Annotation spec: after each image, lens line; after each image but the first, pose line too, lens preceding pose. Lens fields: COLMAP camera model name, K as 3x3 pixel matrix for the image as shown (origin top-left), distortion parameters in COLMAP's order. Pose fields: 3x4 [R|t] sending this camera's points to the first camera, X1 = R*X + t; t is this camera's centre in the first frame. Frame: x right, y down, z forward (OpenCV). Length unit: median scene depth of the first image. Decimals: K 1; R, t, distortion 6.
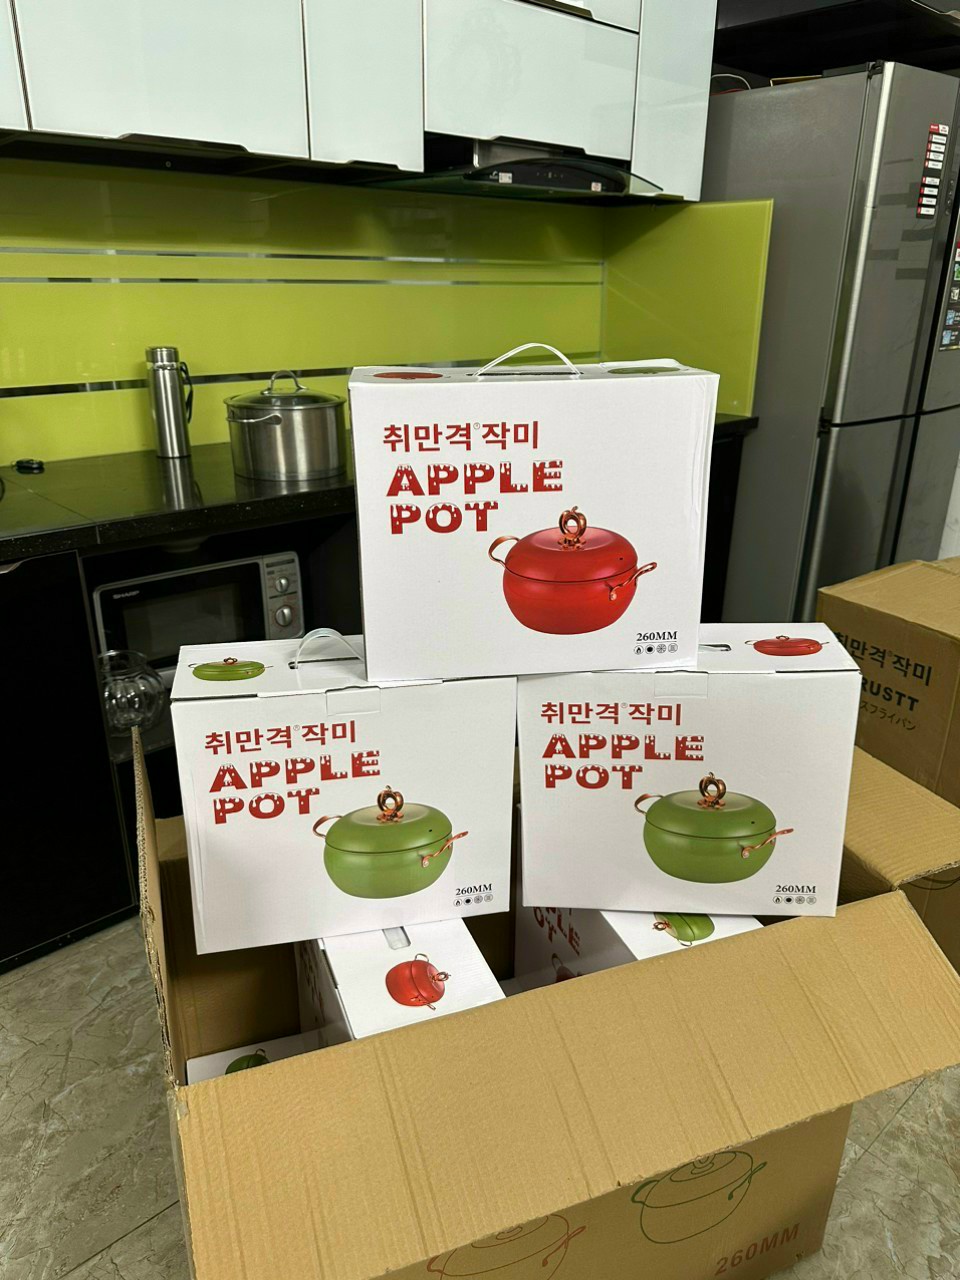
lens RADIAL K [[910.0, 0, 480.0], [0, 910.0, 640.0], [0, 0, 1]] dist [0.005209, -0.000167]
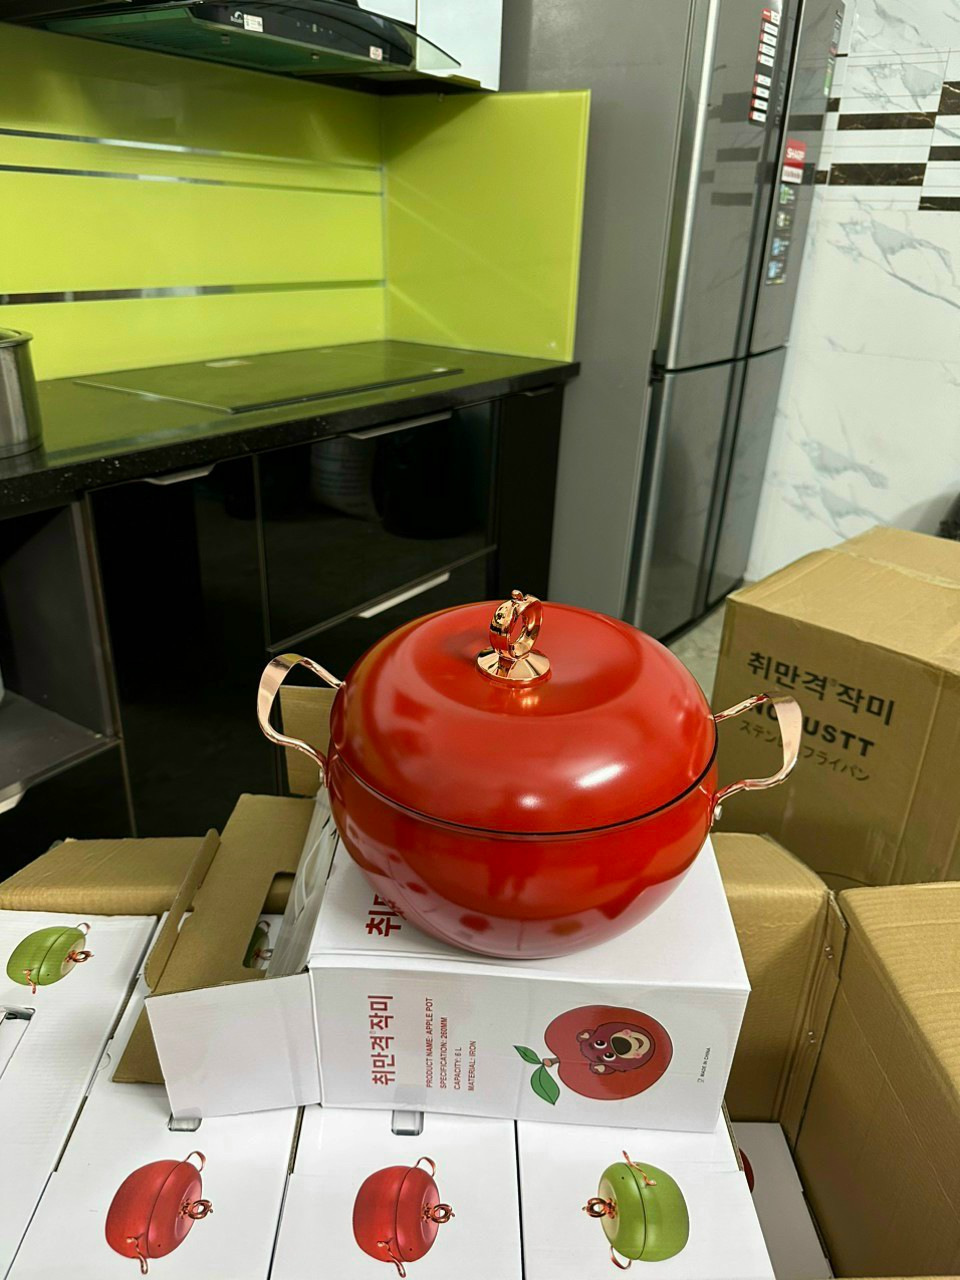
lens RADIAL K [[913.8, 0, 476.5], [0, 913.8, 628.6], [0, 0, 1]] dist [0.053747, -0.049491]
pose [[0.969264, -0.070873, 0.235592, -0.006495], [0.060232, 0.996825, 0.052069, -0.052753], [-0.238535, -0.036278, 0.970456, 0.204835]]
